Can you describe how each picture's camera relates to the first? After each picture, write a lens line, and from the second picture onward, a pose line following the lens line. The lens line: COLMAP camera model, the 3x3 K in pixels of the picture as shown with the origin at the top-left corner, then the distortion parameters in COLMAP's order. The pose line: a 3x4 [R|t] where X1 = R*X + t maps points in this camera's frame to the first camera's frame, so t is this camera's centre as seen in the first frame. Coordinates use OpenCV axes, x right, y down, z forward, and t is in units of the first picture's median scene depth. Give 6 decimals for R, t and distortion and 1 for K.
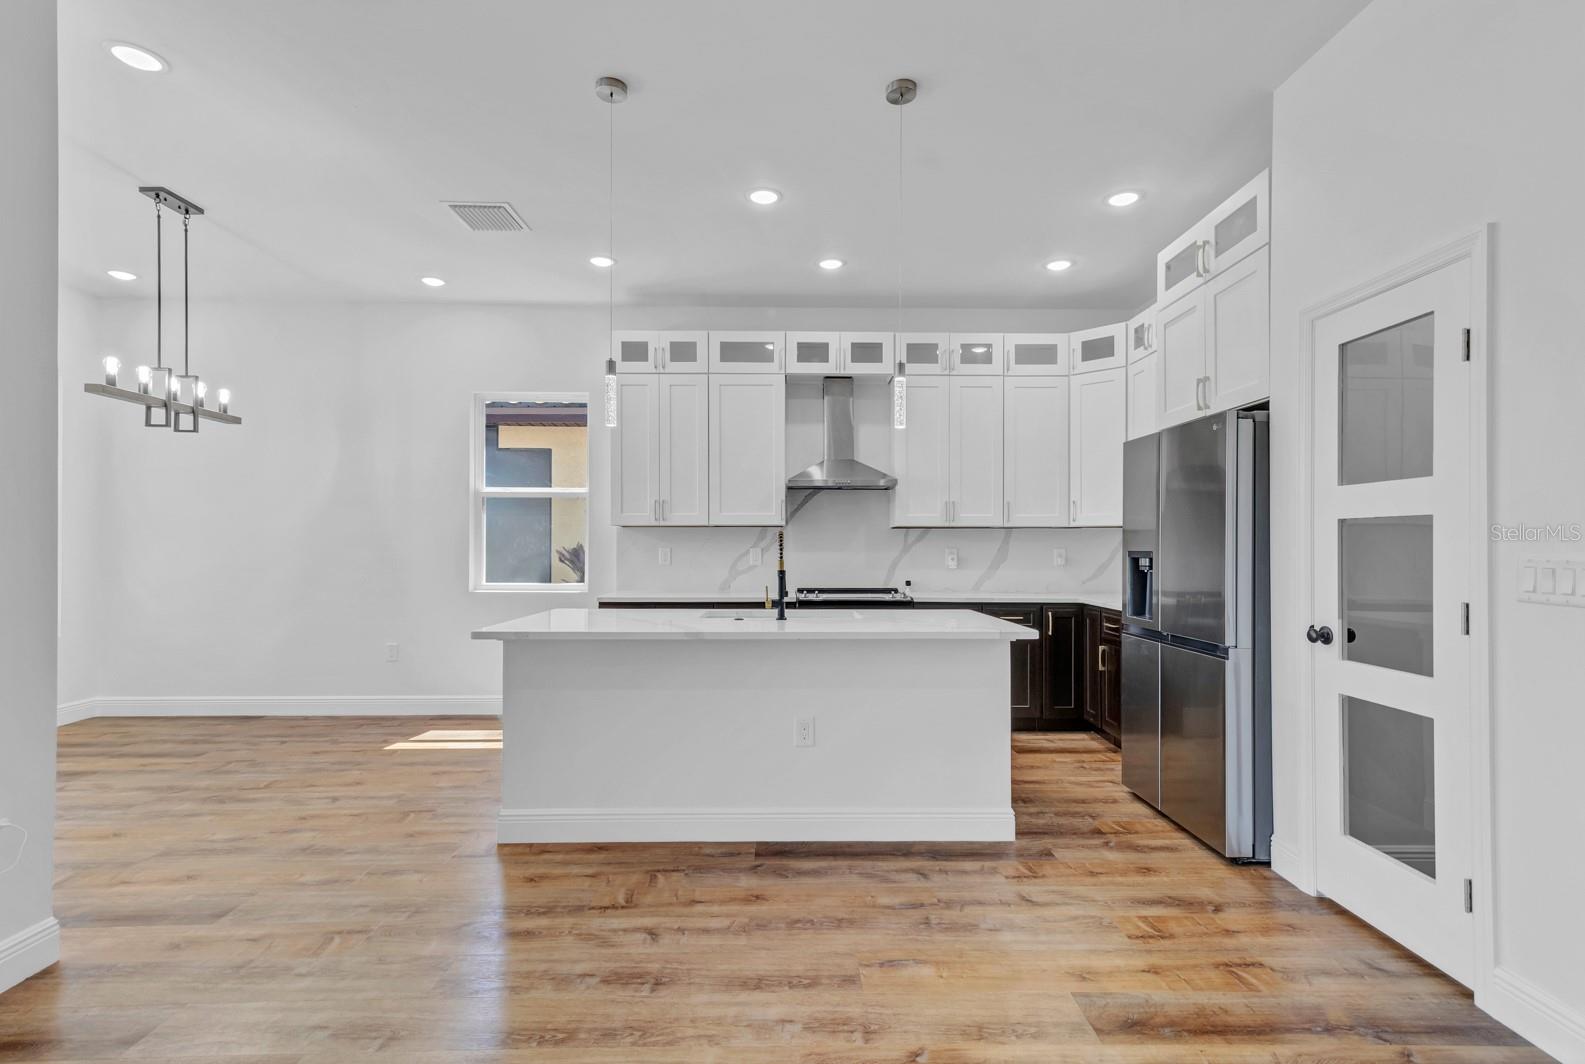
lens RADIAL K [[756.2, 0, 802.0], [0, 756.2, 542.1], [0, 0, 1]] dist [0.013644, 0.000462]
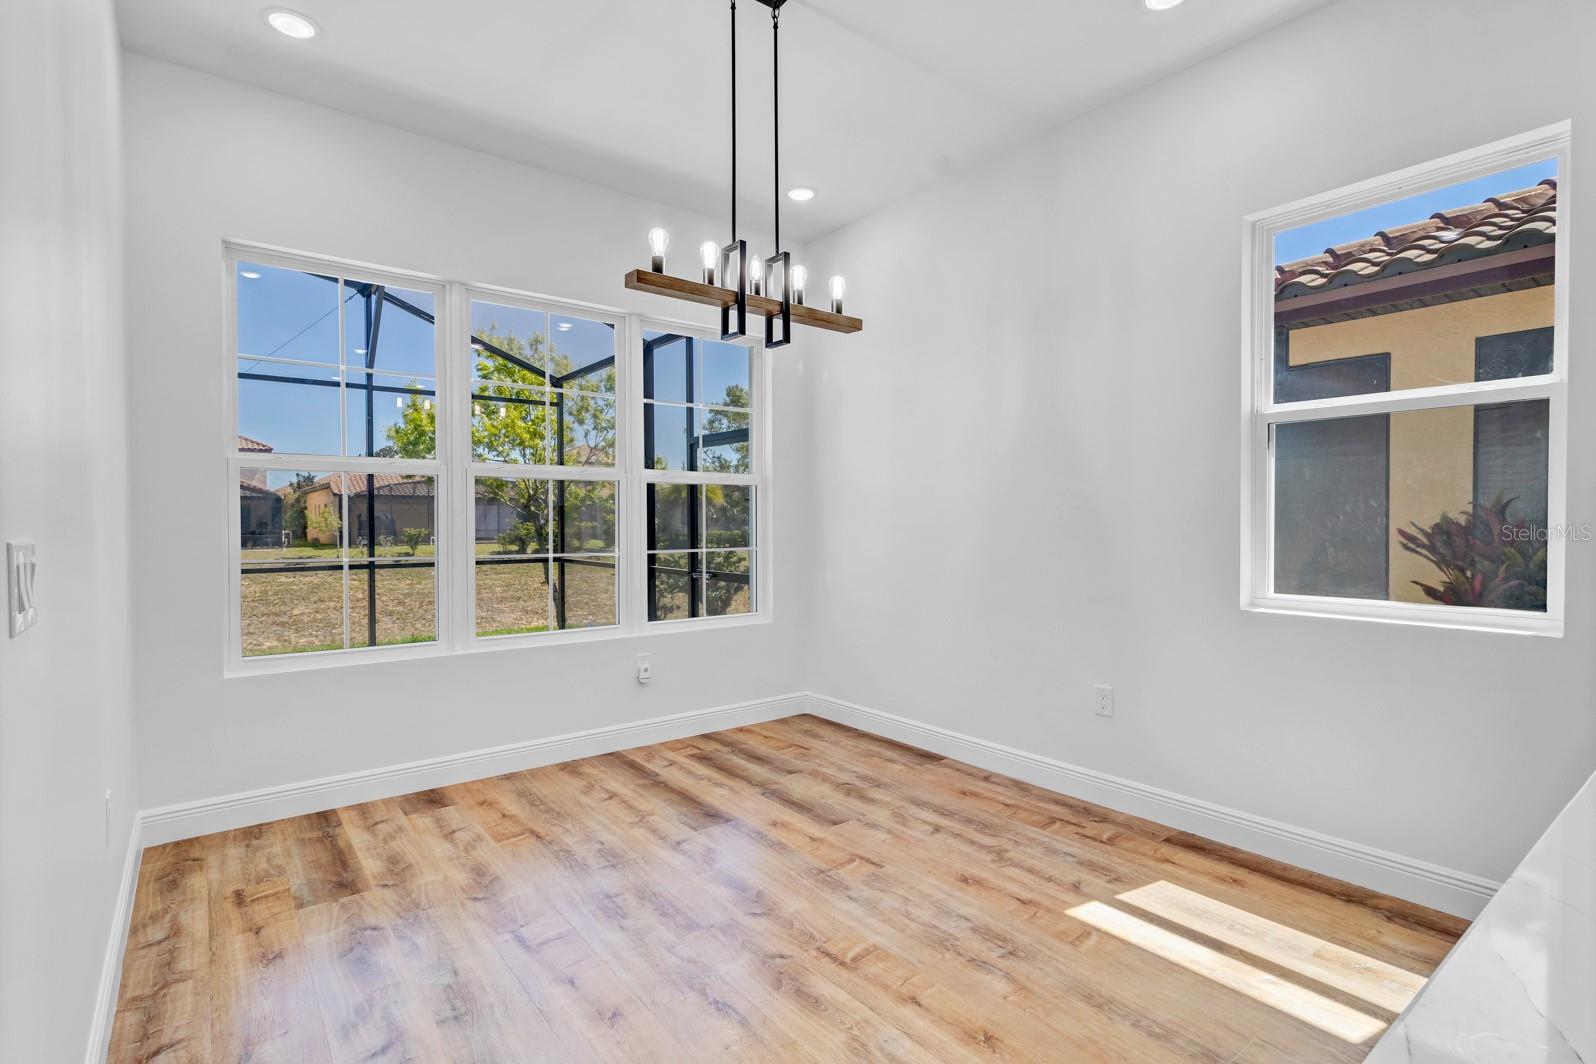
lens RADIAL K [[767.1, 0, 798.0], [0, 767.1, 532.0], [0, 0, 1]] dist [-0.000171, 0.000245]
pose [[0.594658, 0.005924, -0.803957, -0.288247], [0.008169, 0.999877, 0.013410, 0.004708], [0.803938, -0.014542, 0.594536, 0.650668]]
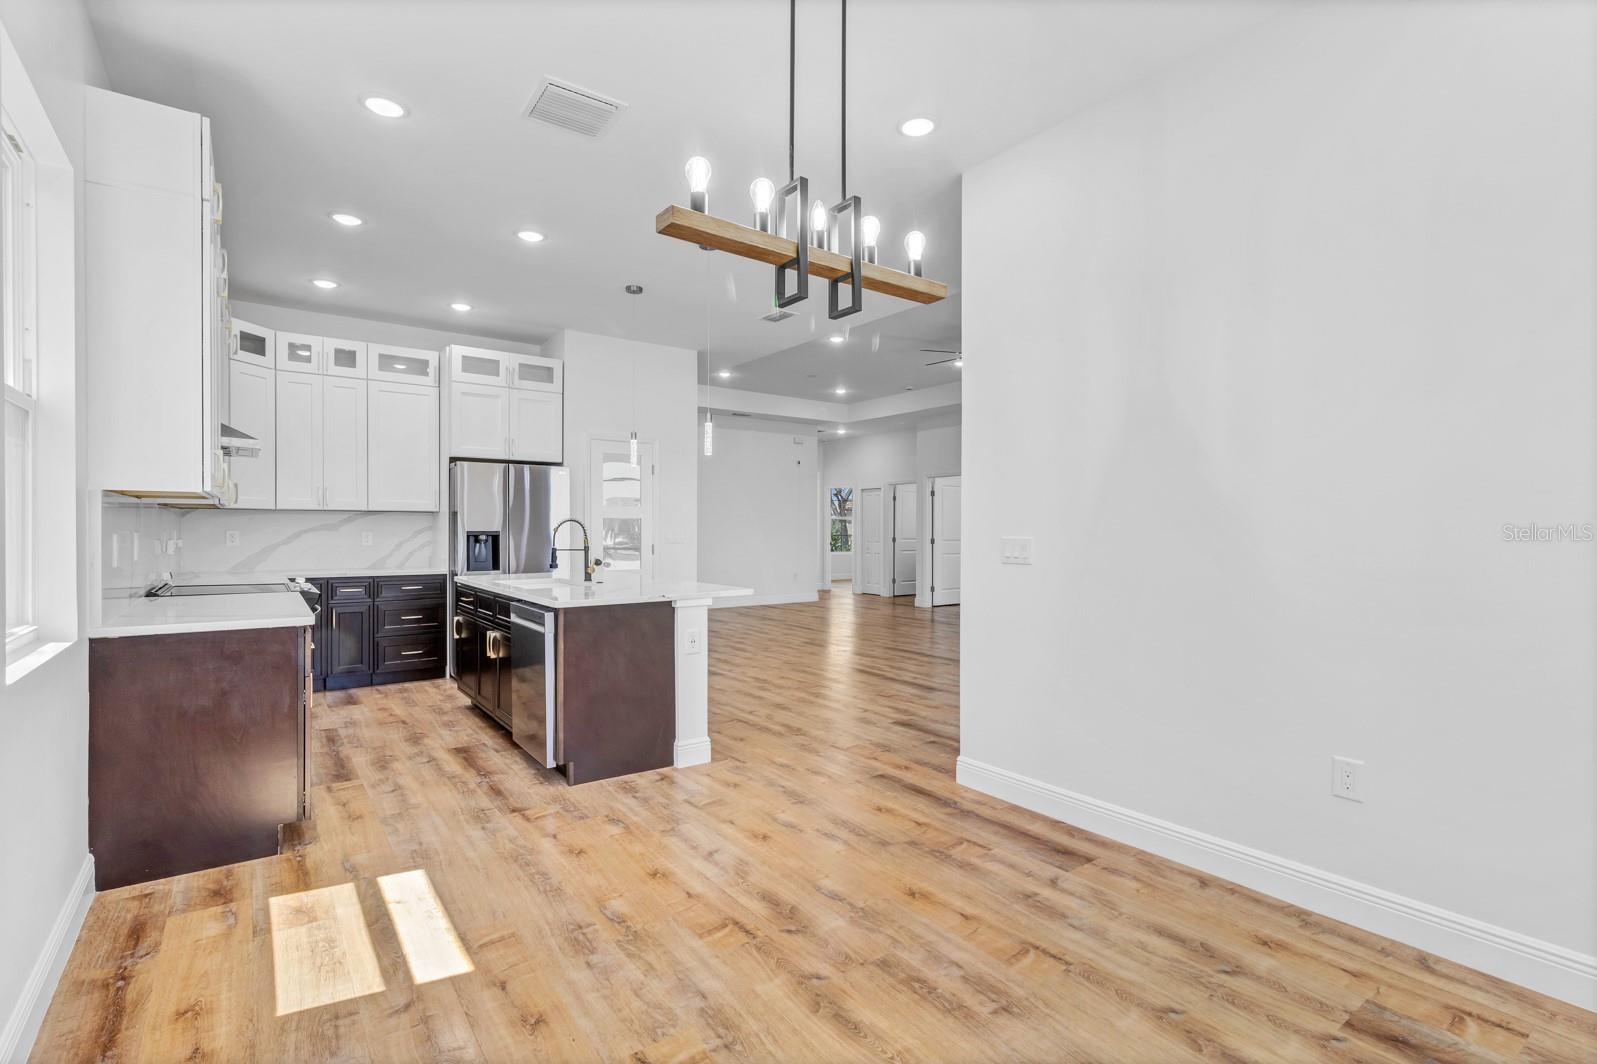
lens RADIAL K [[742.8, 0, 798.5], [0, 742.8, 532.0], [0, 0, 1]] dist [-0.001634, 0.000155]
pose [[-0.573749, -0.008947, 0.818982, -1.234871], [-0.007734, 0.999955, 0.005505, -0.000088], [-0.818995, -0.003176, -0.573792, 1.307759]]
